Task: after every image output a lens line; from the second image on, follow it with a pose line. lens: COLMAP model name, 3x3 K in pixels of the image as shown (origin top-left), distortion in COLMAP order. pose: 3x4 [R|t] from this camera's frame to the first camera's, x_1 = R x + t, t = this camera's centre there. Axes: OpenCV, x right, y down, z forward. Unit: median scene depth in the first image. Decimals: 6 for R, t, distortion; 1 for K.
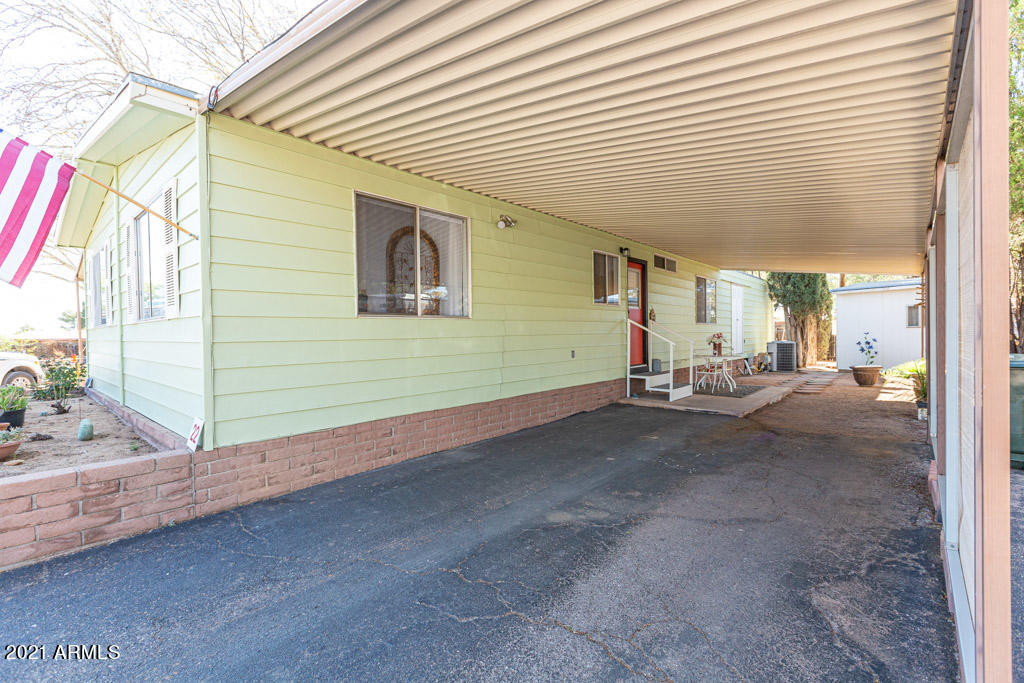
lens RADIAL K [[454.4, 0, 512.0], [0, 454.4, 341.5], [0, 0, 1]] dist [0.001431, 0.000106]
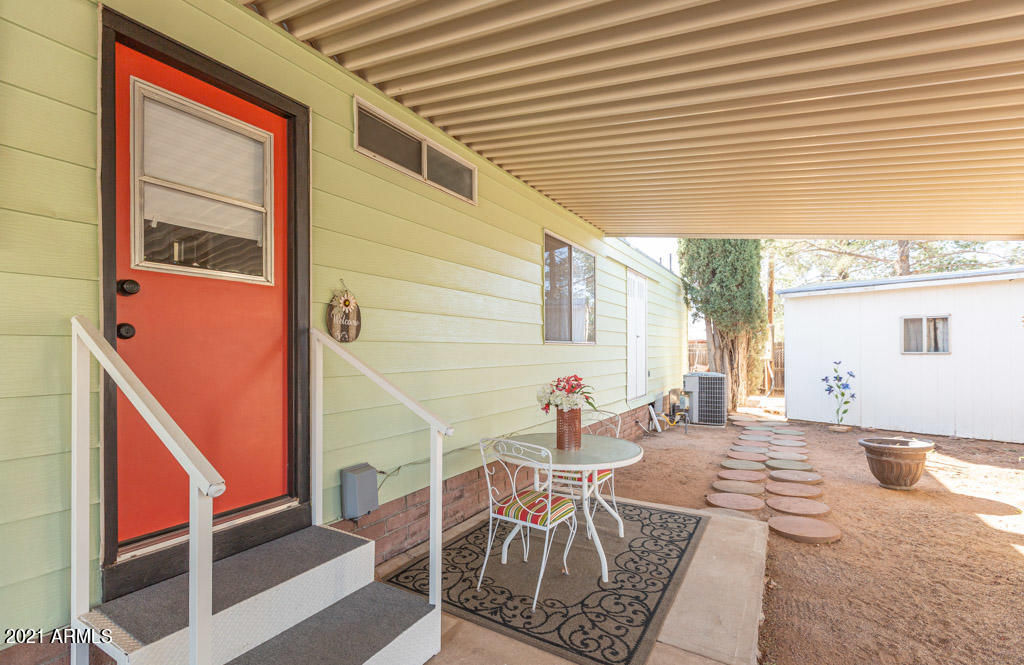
lens RADIAL K [[469.2, 0, 514.2], [0, 469.2, 347.4], [0, 0, 1]] dist [-0.001508, -0.000218]
pose [[0.981680, 0.012459, 0.190128, 0.331193], [-0.008638, 0.999744, -0.020915, -0.029196], [-0.190340, 0.018889, 0.981537, 0.644985]]
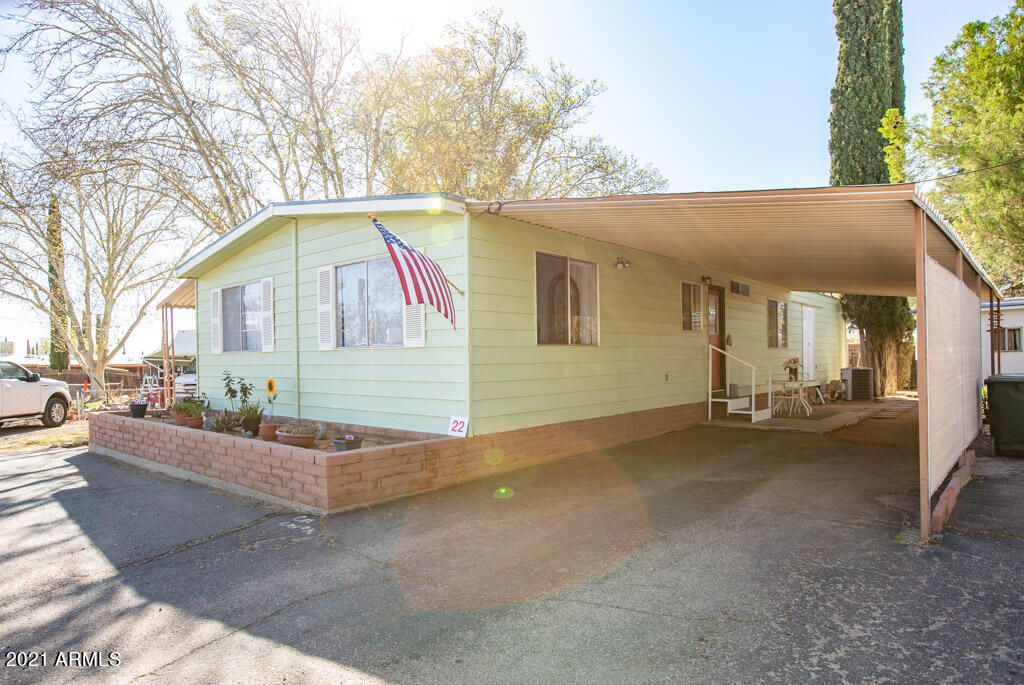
lens RADIAL K [[619.3, 0, 484.9], [0, 619.3, 359.9], [0, 0, 1]] dist [-0.004495, 0.000355]
pose [[0.999983, 0.000706, -0.005757, -0.209901], [-0.000797, 0.999876, -0.015724, 0.006968], [0.005745, 0.015729, 0.999860, -0.351400]]
